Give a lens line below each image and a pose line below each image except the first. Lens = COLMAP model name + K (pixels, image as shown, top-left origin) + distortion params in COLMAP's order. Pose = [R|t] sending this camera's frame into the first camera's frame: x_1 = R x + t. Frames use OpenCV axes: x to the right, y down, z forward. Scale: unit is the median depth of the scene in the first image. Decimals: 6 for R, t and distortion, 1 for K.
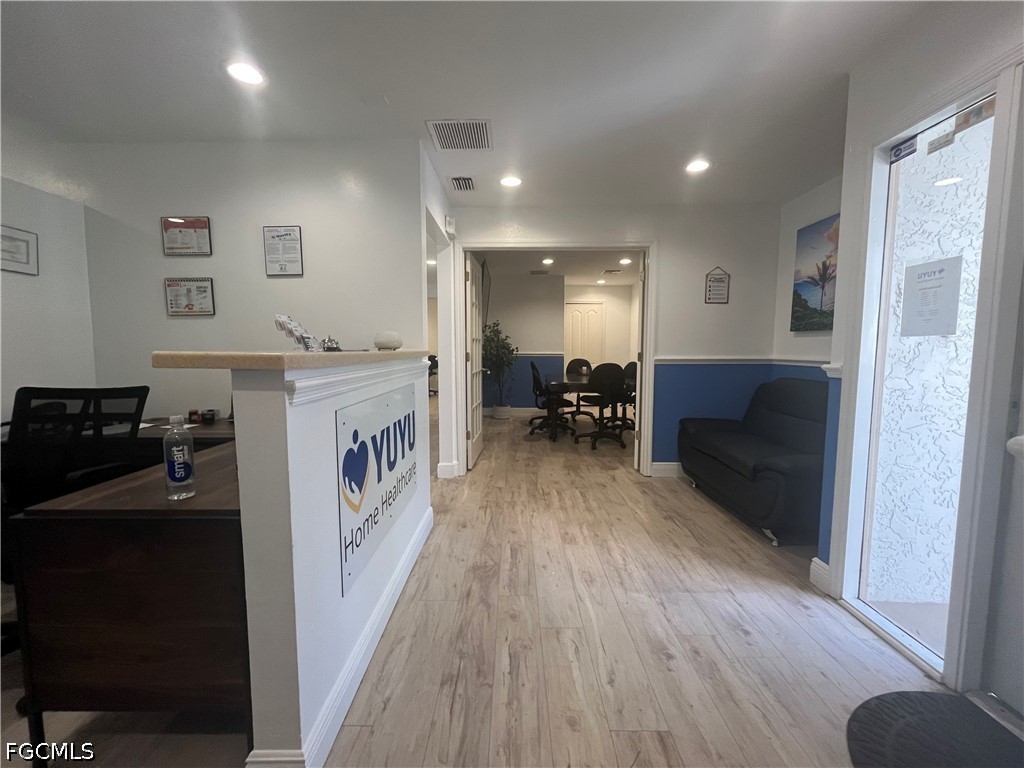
lens RADIAL K [[416.0, 0, 509.1], [0, 416.0, 381.1], [0, 0, 1]] dist [-0.001155, 0.000186]
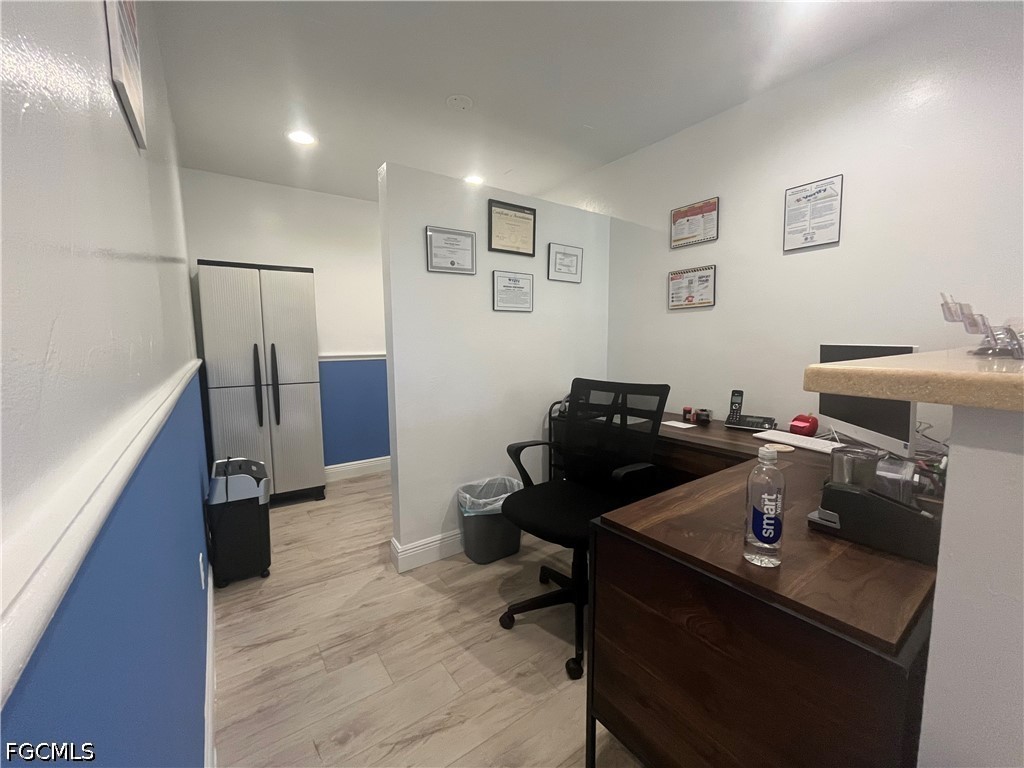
lens RADIAL K [[416.0, 0, 514.7], [0, 416.0, 382.2], [0, 0, 1]] dist [-0.001155, 0.000186]
pose [[0.594586, 0.077641, -0.800275, -0.232332], [-0.054757, 0.996926, 0.056036, -0.019886], [0.802166, 0.010503, 0.597009, 0.110501]]
